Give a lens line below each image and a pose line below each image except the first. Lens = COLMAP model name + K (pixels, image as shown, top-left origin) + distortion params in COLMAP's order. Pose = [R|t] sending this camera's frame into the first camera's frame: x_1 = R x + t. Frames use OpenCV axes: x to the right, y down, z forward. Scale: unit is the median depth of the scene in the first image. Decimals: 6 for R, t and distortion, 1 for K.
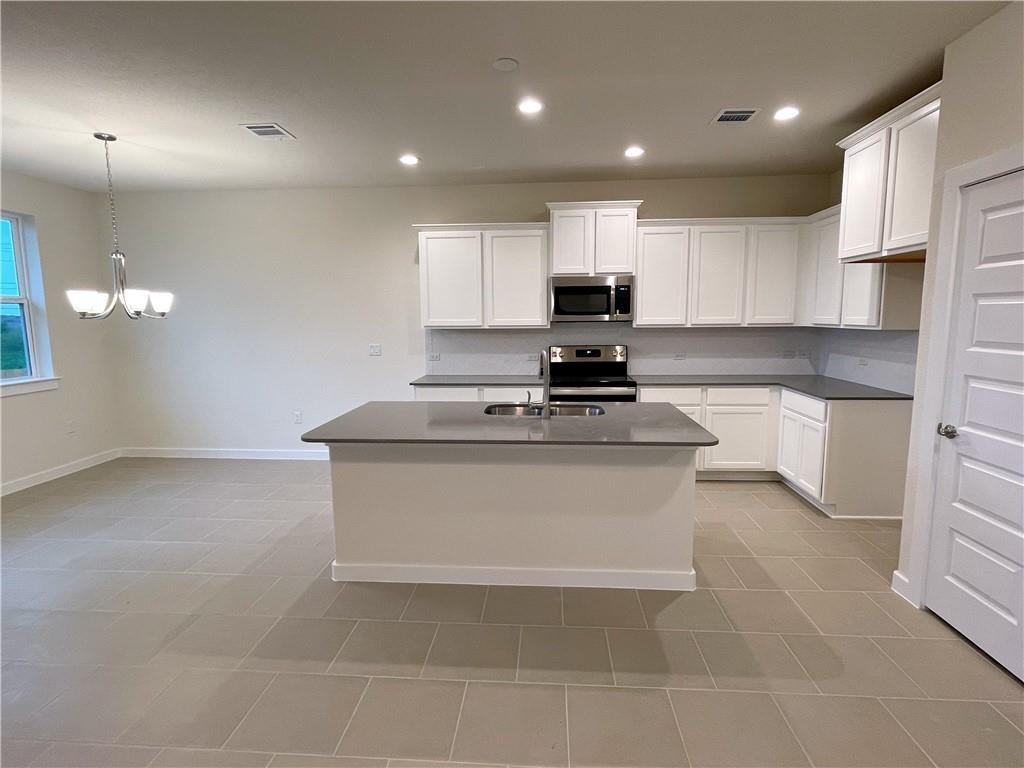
lens RADIAL K [[520.2, 0, 512.0], [0, 520.2, 373.2], [0, 0, 1]] dist [-0.003052, -0.000400]
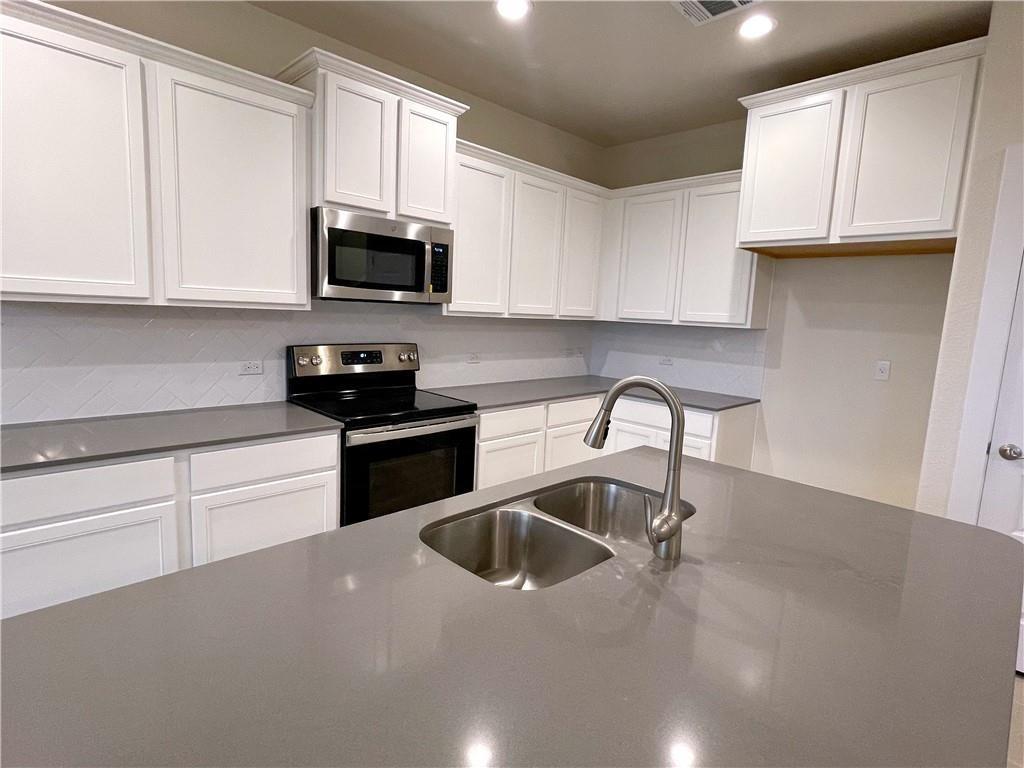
lens RADIAL K [[520.2, 0, 512.0], [0, 520.2, 373.2], [0, 0, 1]] dist [-0.003052, -0.000400]
pose [[0.667760, -0.048641, 0.742785, -0.178395], [0.031507, 0.998815, 0.037083, -0.039782], [-0.743709, -0.001360, 0.668502, 0.534509]]
